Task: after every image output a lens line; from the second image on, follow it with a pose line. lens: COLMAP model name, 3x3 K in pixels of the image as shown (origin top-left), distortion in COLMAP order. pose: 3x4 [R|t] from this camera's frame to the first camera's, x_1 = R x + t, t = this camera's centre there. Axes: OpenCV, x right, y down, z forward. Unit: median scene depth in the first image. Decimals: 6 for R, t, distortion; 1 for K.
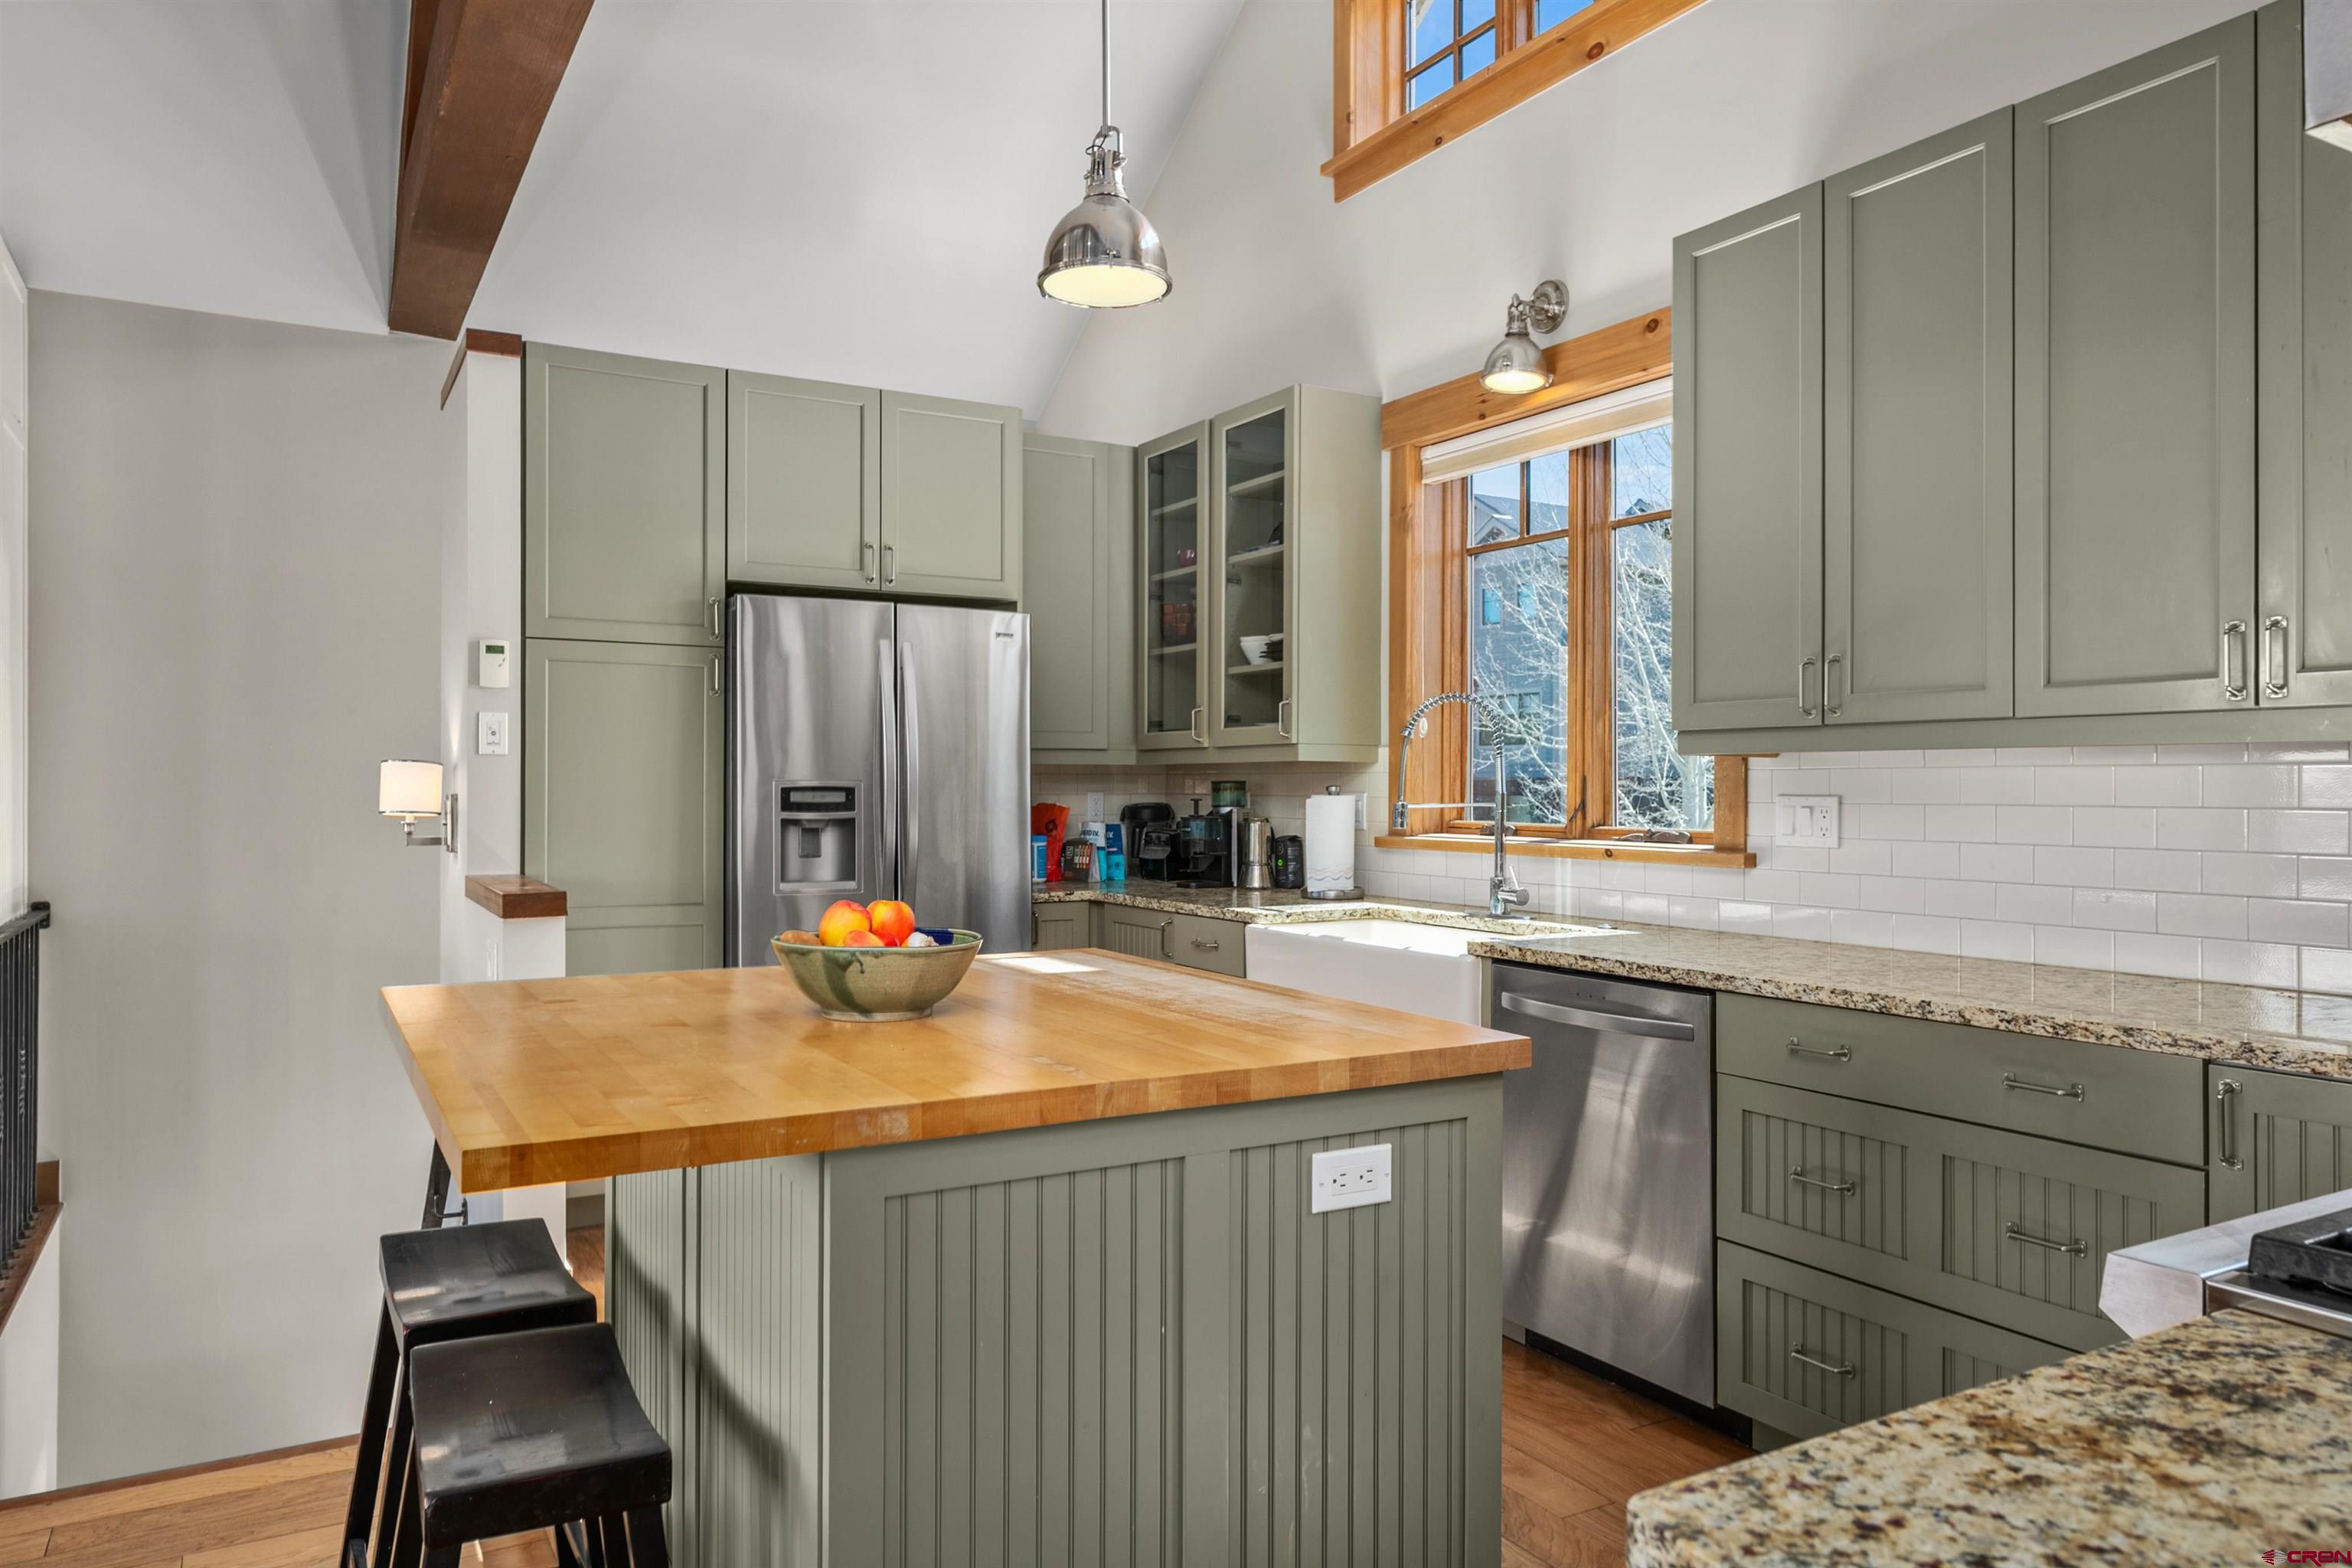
lens RADIAL K [[1558.3, 0, 1178.0], [0, 1558.3, 779.7], [0, 0, 1]] dist [-0.000343, 0.005717]
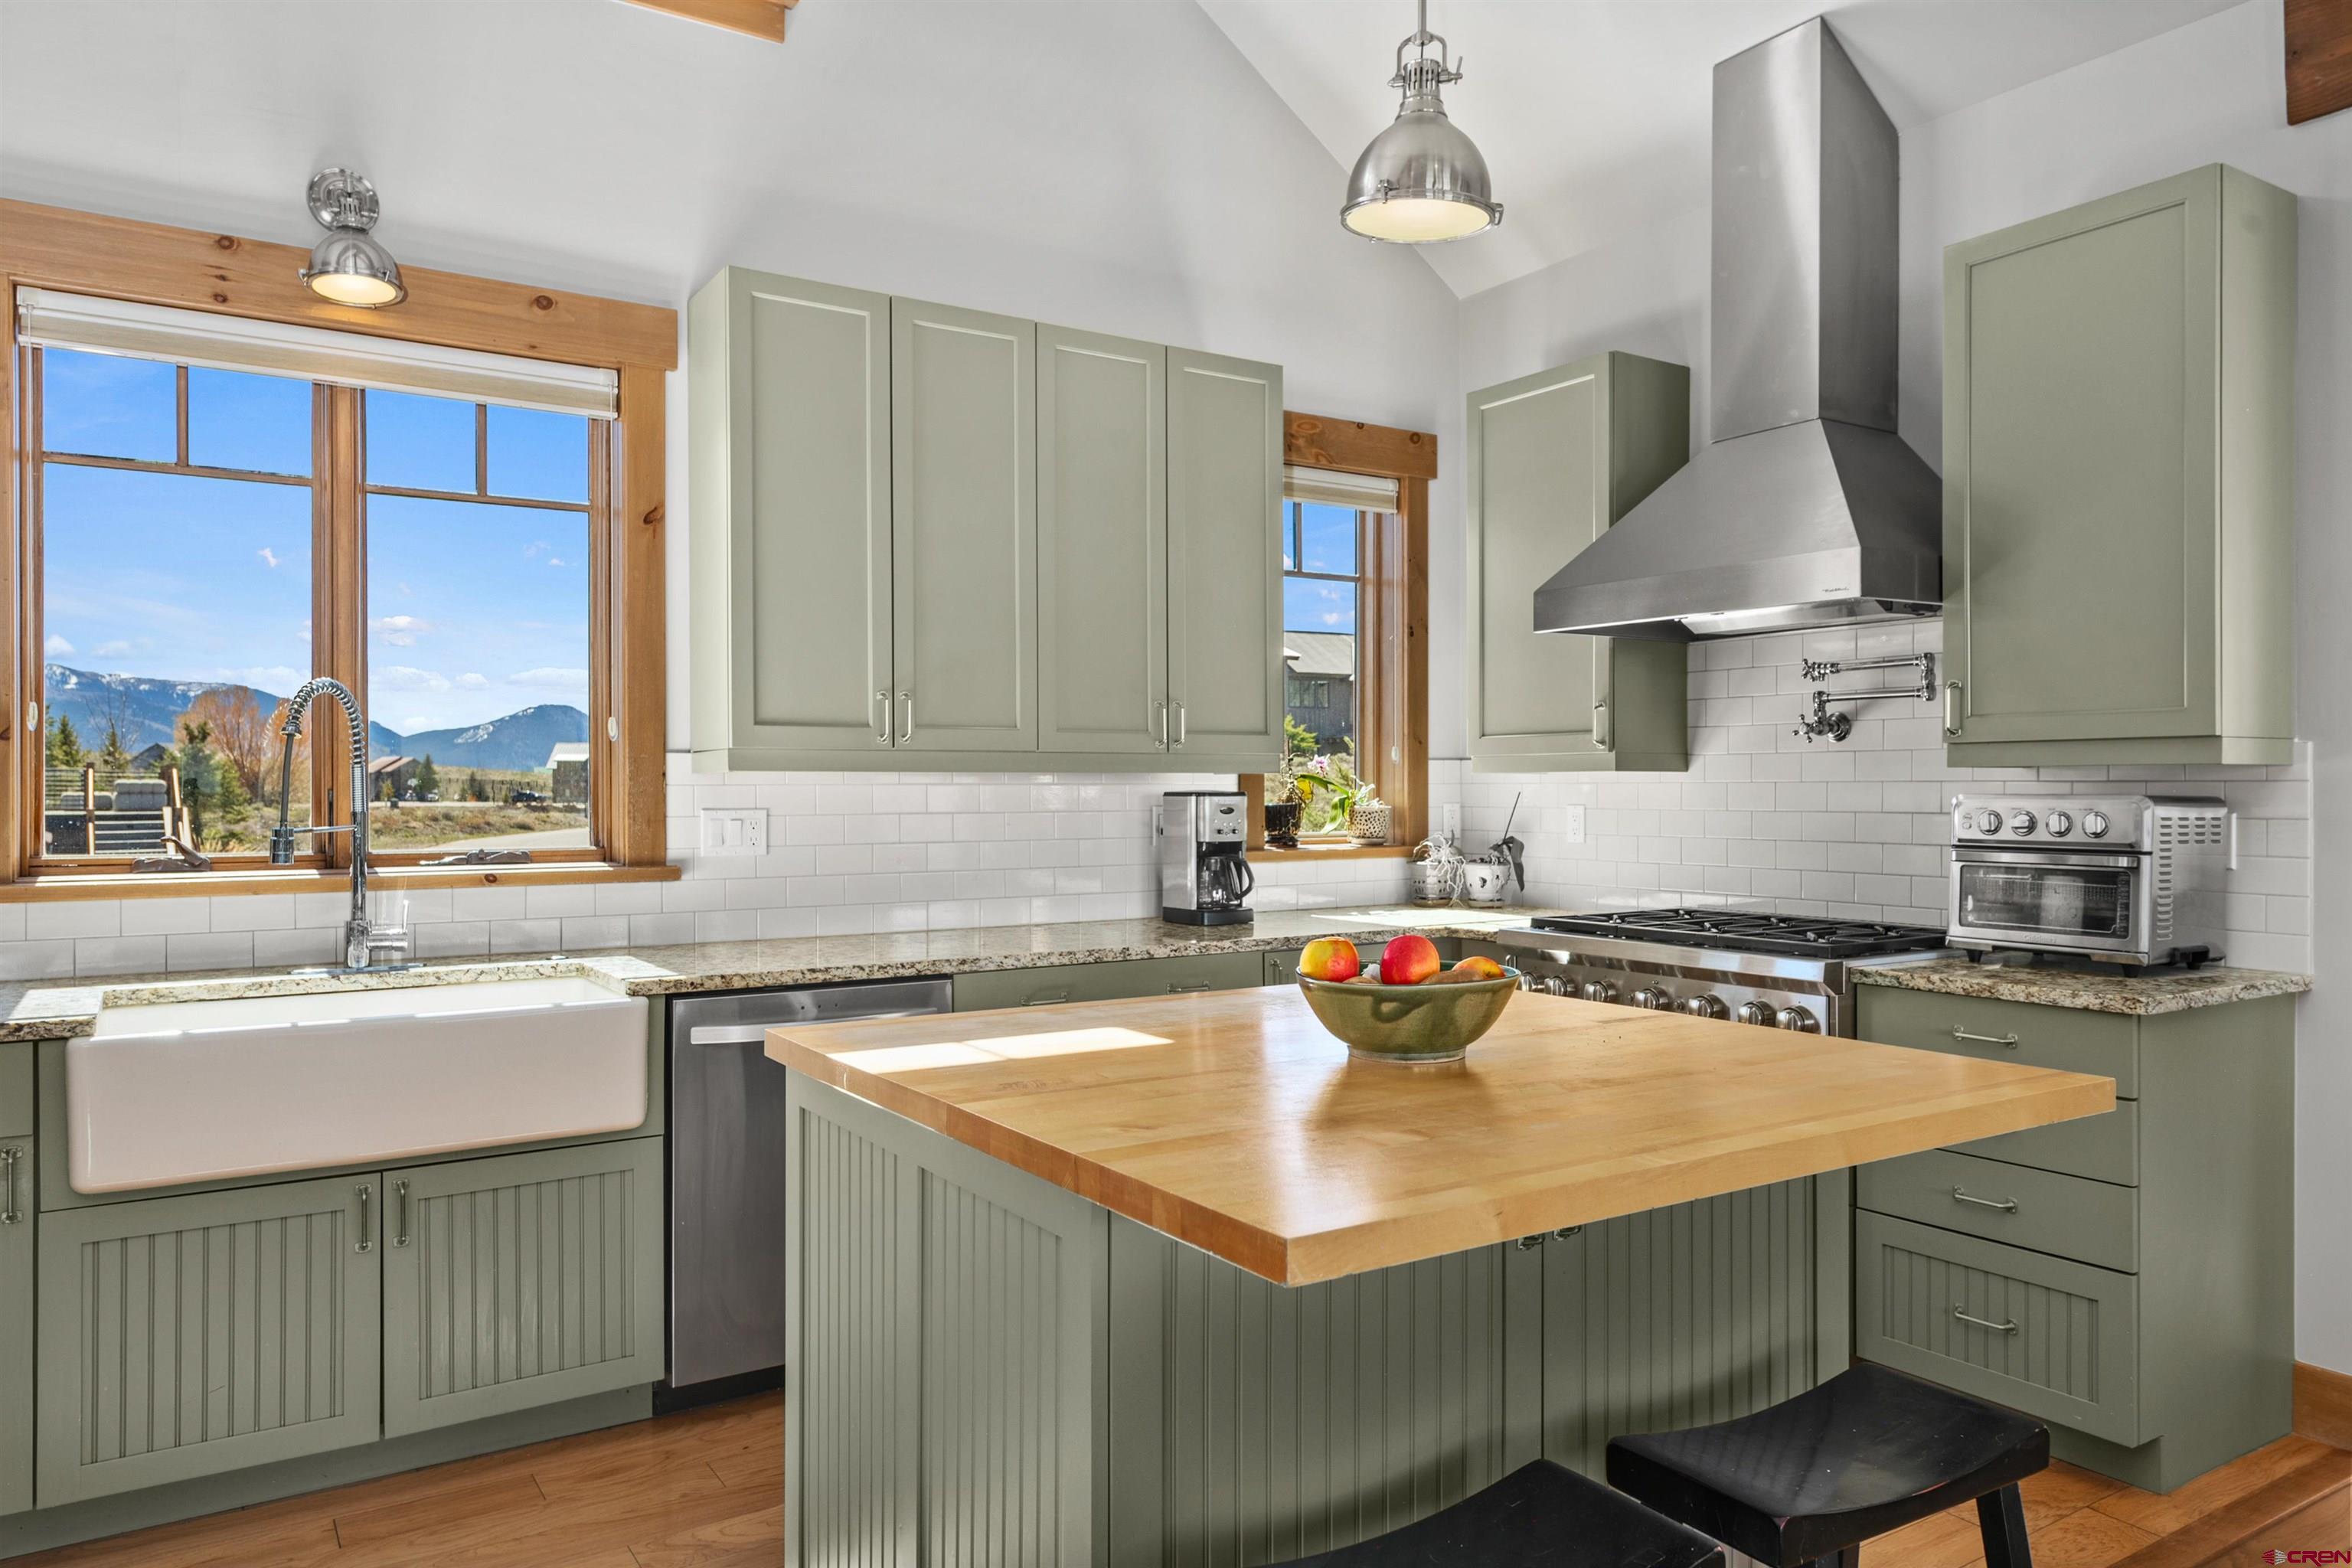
lens RADIAL K [[1558.3, 0, 1176.6], [0, 1558.3, 786.4], [0, 0, 1]] dist [-0.000343, 0.005717]
pose [[-0.045305, -0.004034, 0.998965, -0.724426], [-0.001694, 0.999991, 0.003961, -0.010755], [-0.998972, -0.001513, -0.045312, 0.756153]]
